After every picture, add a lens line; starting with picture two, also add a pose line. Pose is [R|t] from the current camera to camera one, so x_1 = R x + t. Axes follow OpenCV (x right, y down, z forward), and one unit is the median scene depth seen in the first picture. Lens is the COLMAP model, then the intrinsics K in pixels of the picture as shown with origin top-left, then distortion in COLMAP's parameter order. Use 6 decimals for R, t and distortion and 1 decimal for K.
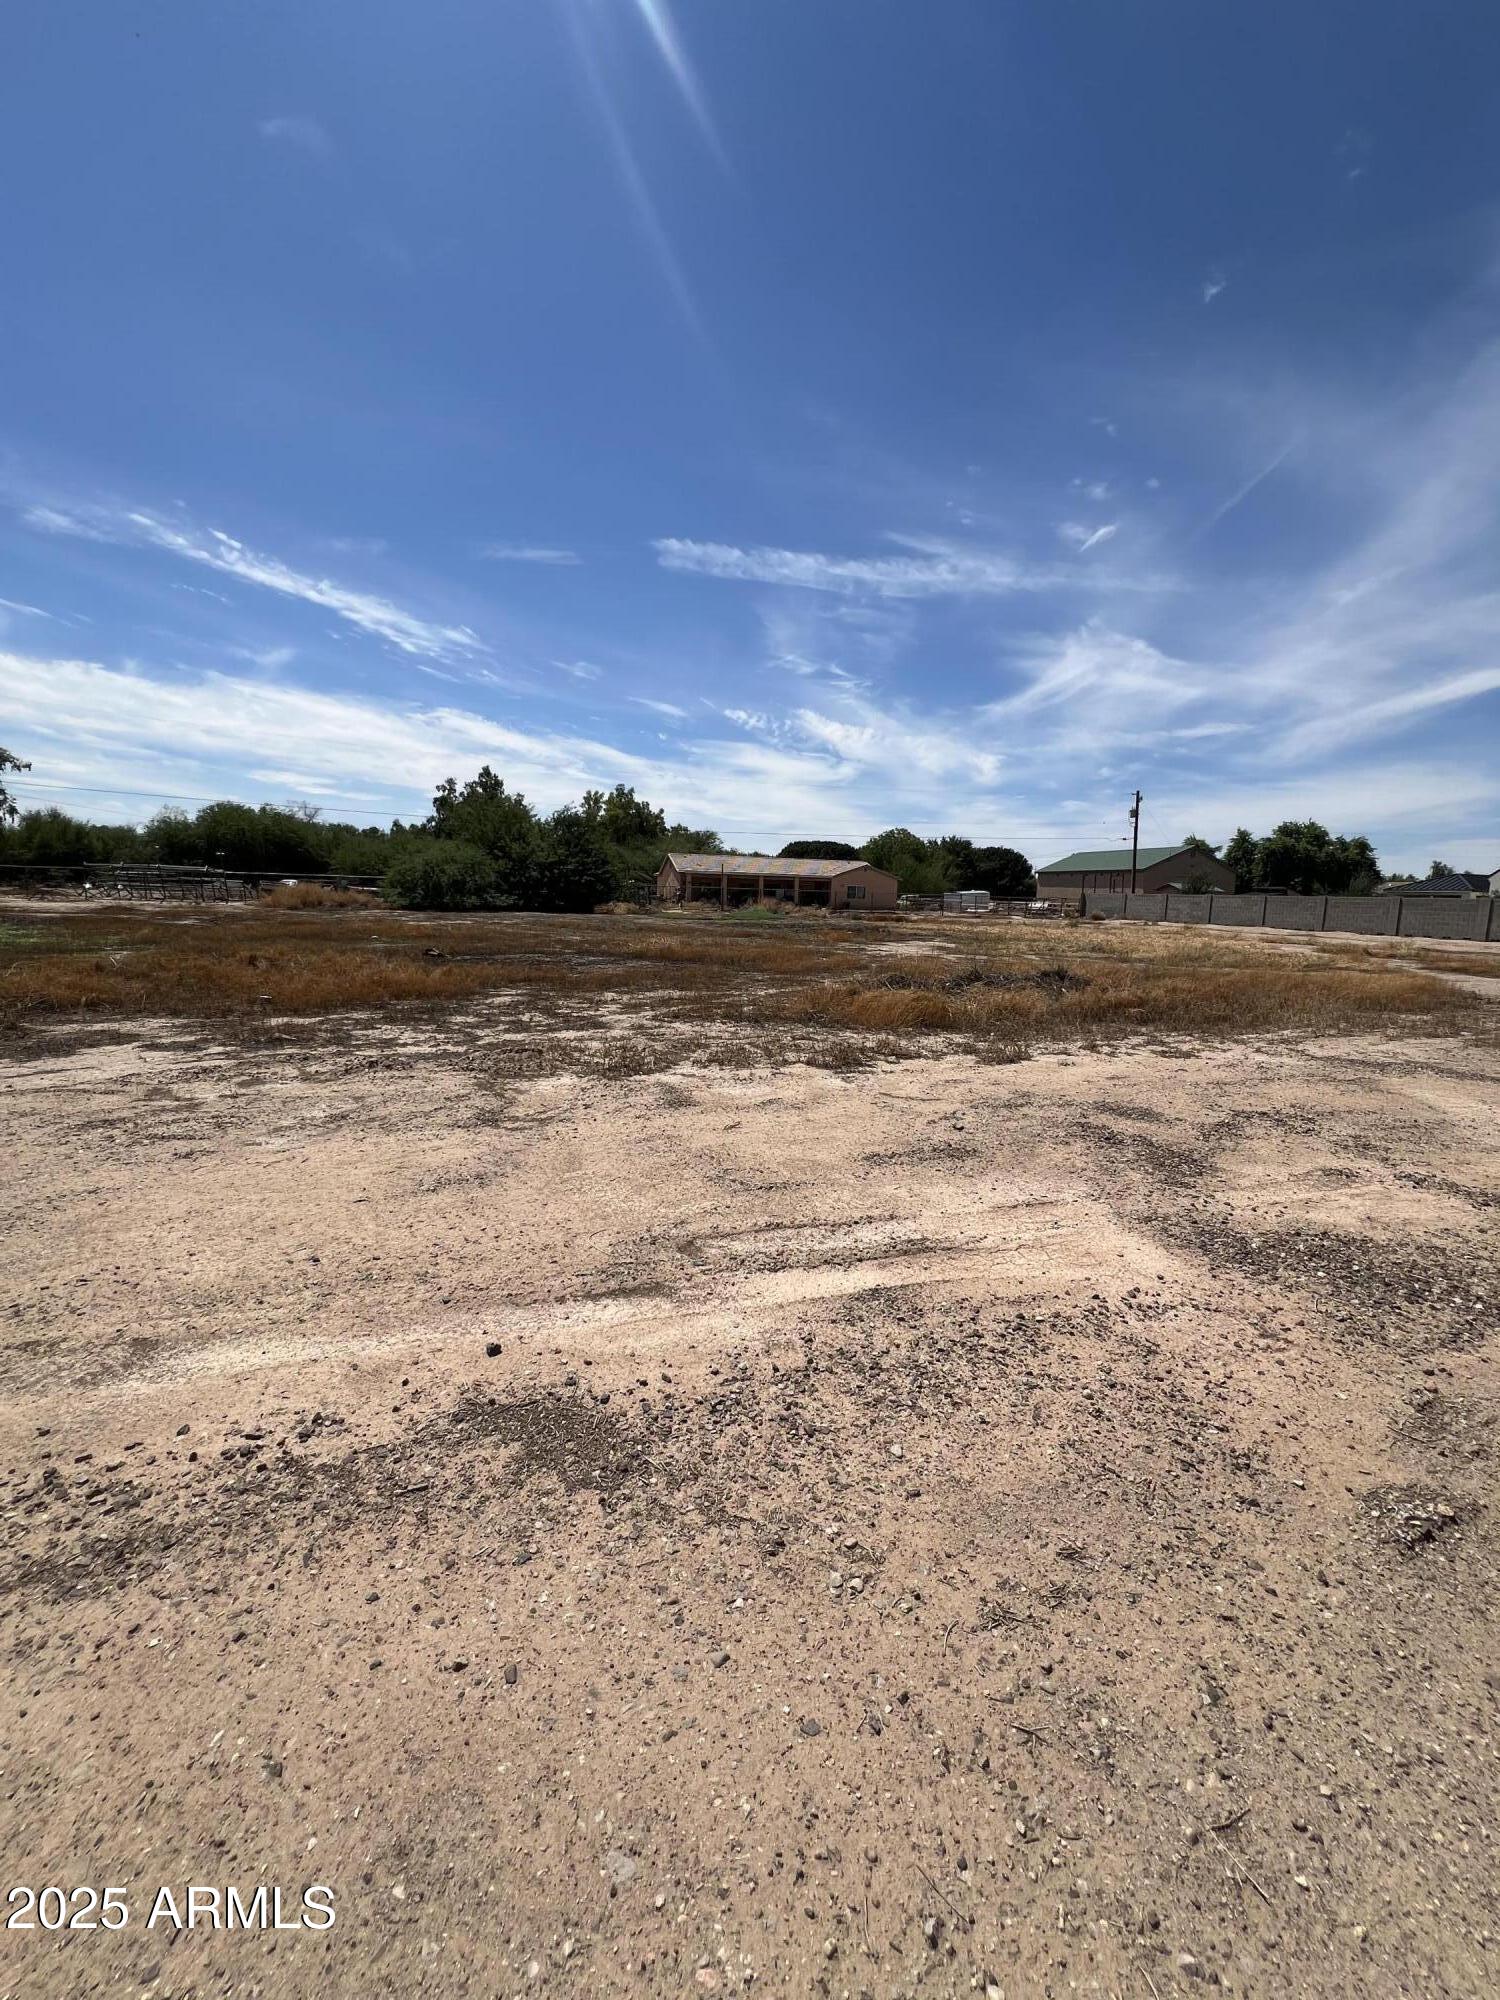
lens RADIAL K [[800.7, 0, 746.7], [0, 800.7, 976.4], [0, 0, 1]] dist [-0.001055, 0.001599]
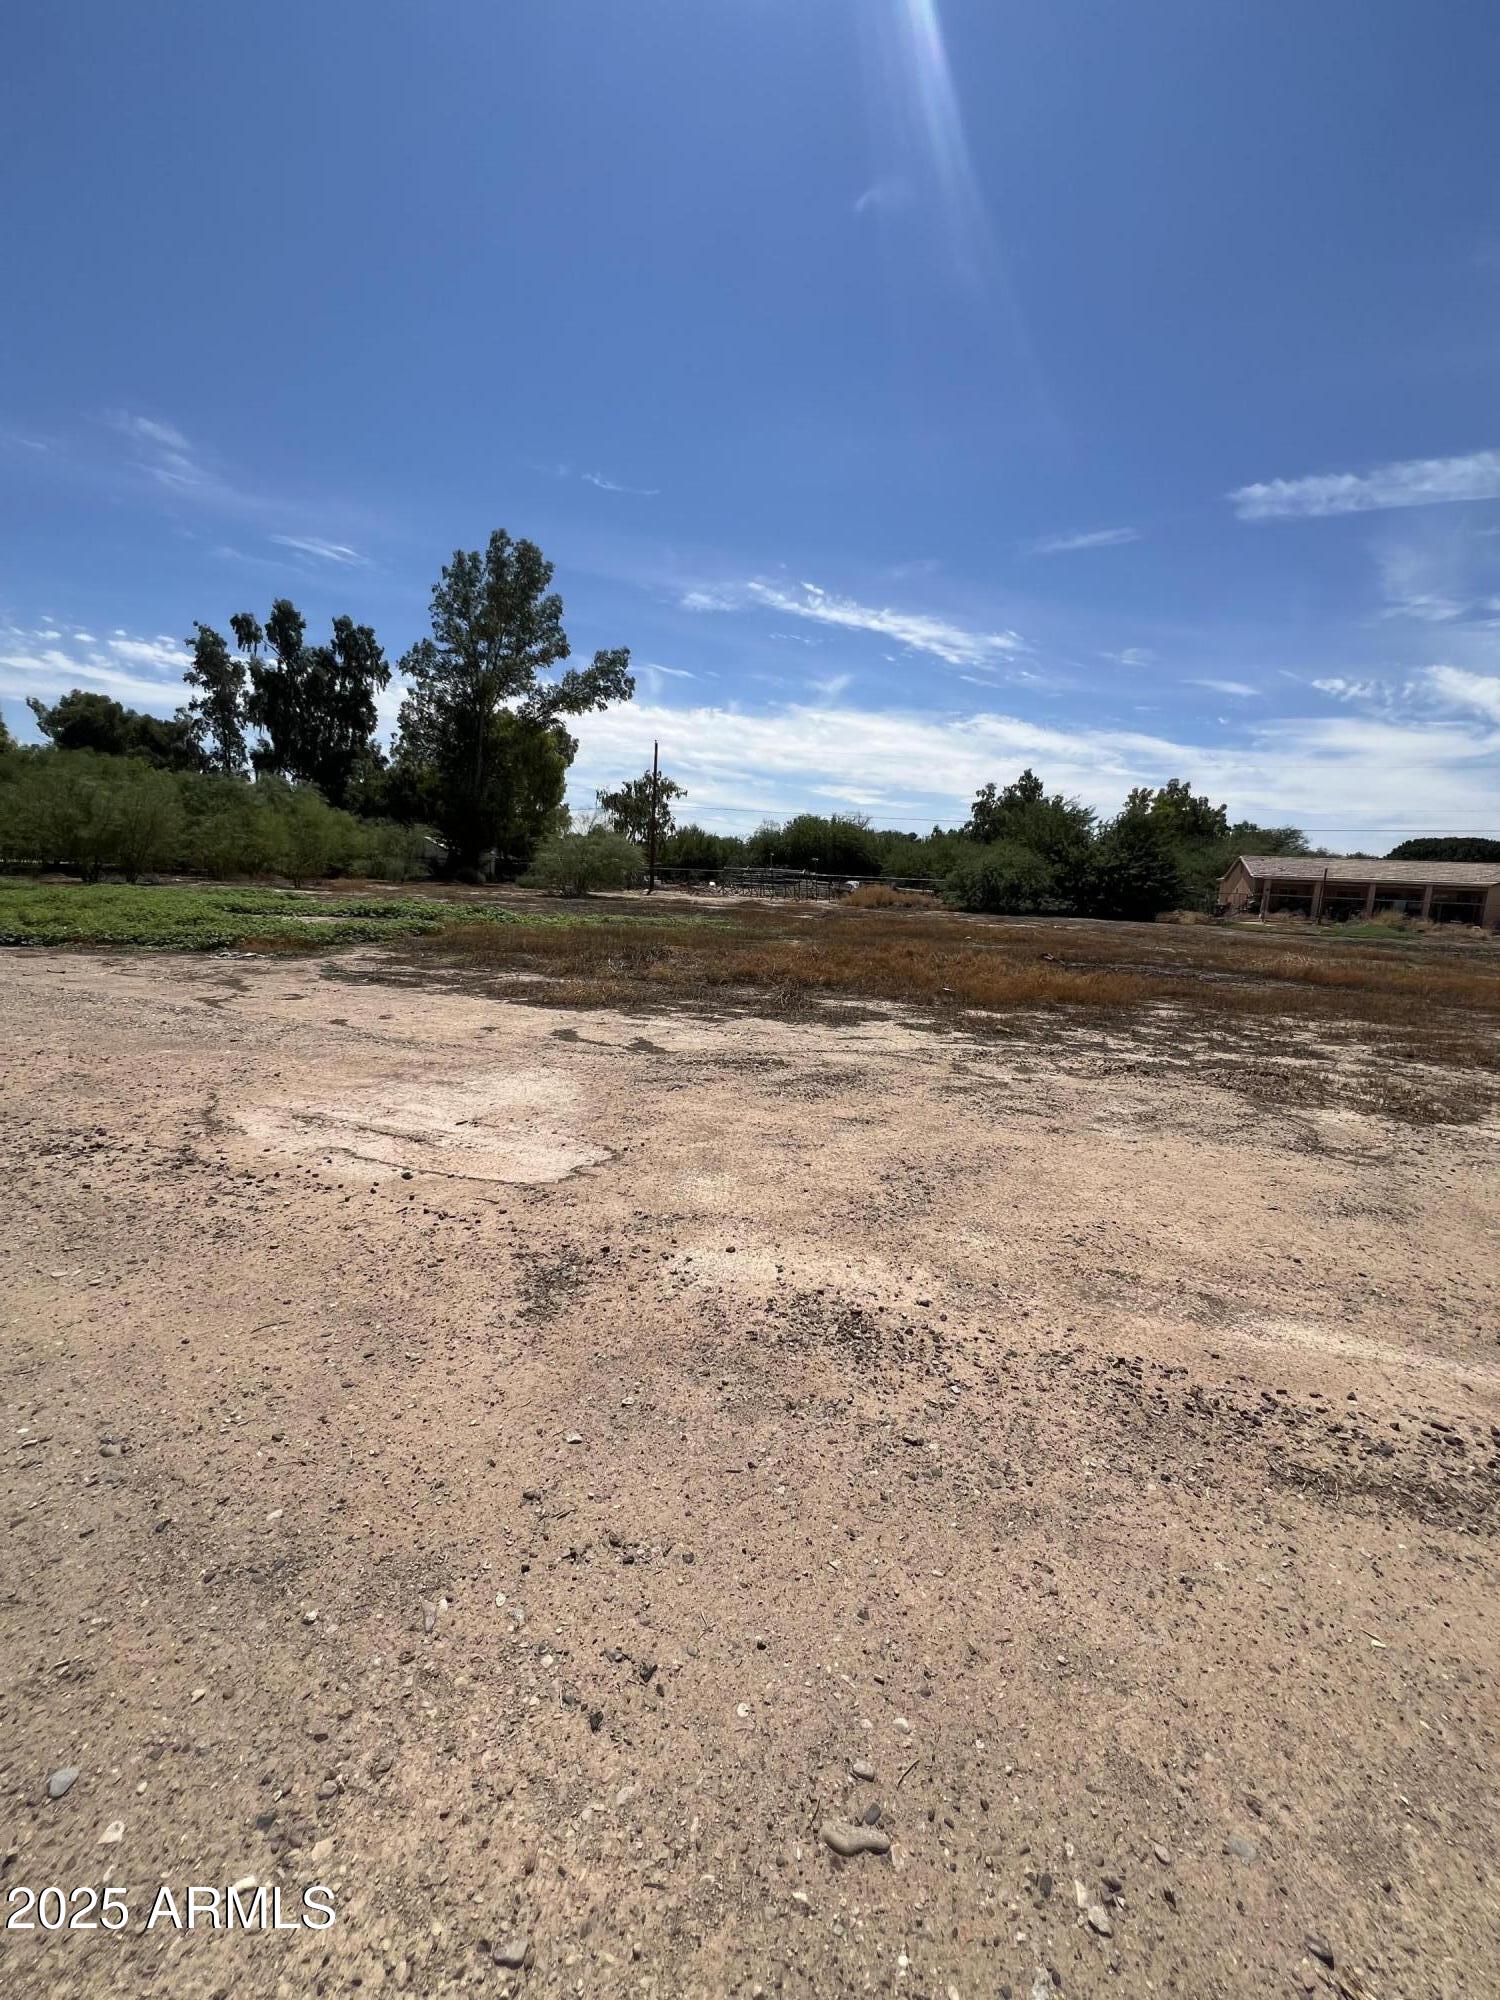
lens RADIAL K [[800.7, 0, 754.7], [0, 800.7, 990.6], [0, 0, 1]] dist [-0.001055, 0.001599]
pose [[0.818320, 0.088112, -0.567968, -0.138224], [-0.080168, 0.996018, 0.039013, 0.002959], [0.569144, 0.013608, 0.822125, -0.073403]]
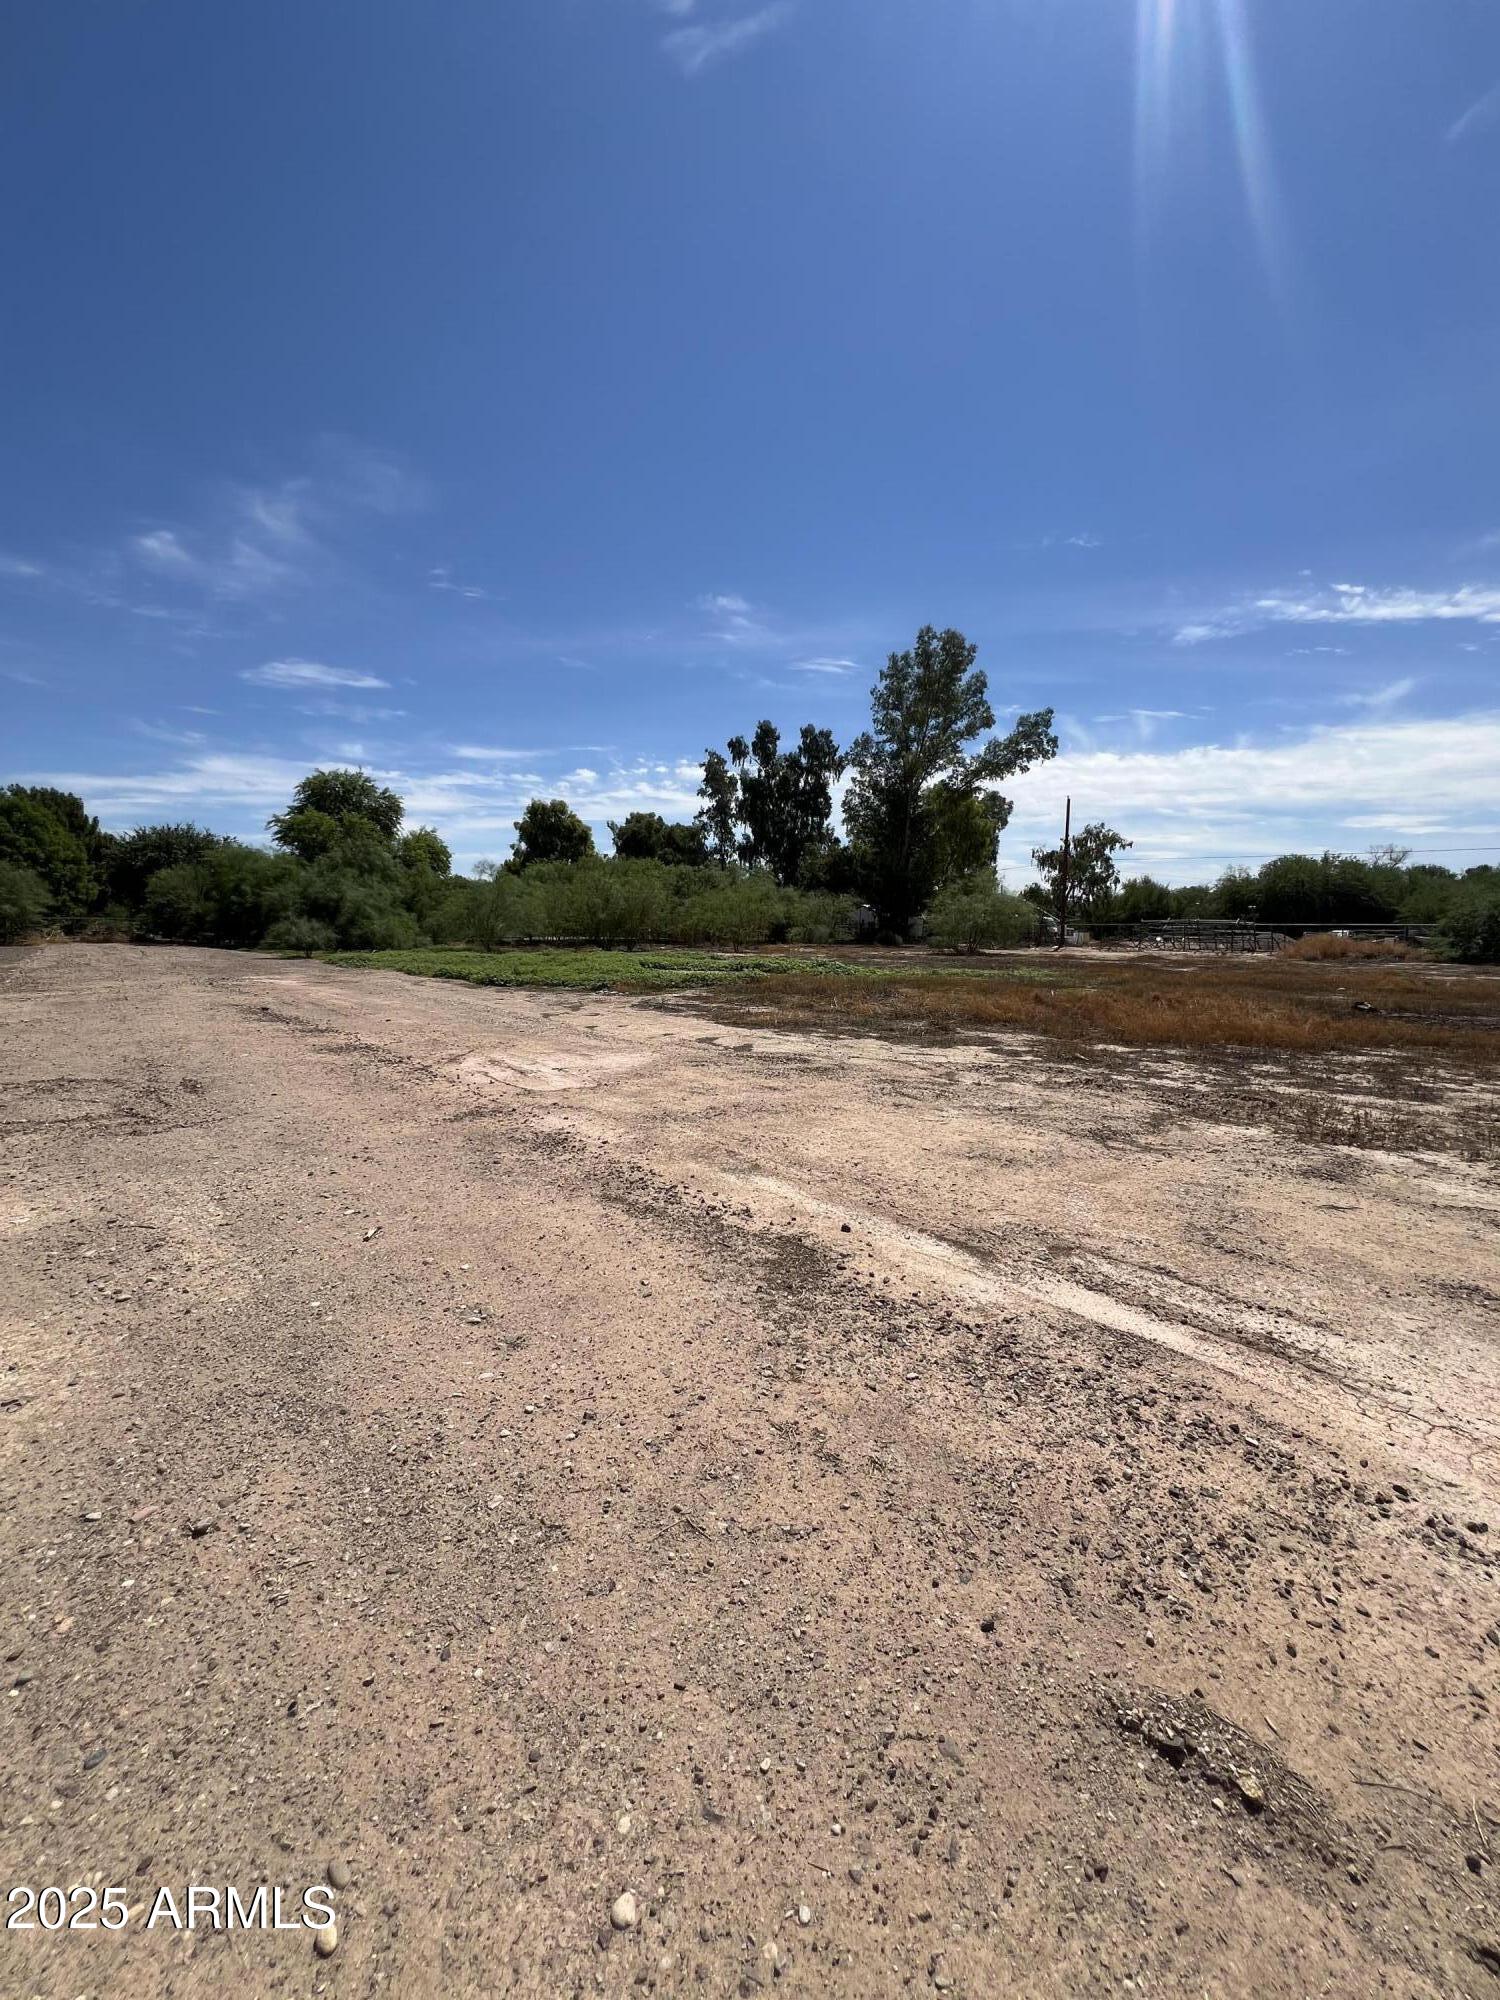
lens RADIAL K [[800.7, 0, 763.4], [0, 800.7, 996.2], [0, 0, 1]] dist [-0.001055, 0.001599]
pose [[0.390425, 0.053708, -0.919067, 0.202989], [-0.091525, 0.995616, 0.019301, 0.003219], [0.916074, 0.076582, 0.393629, 0.046909]]
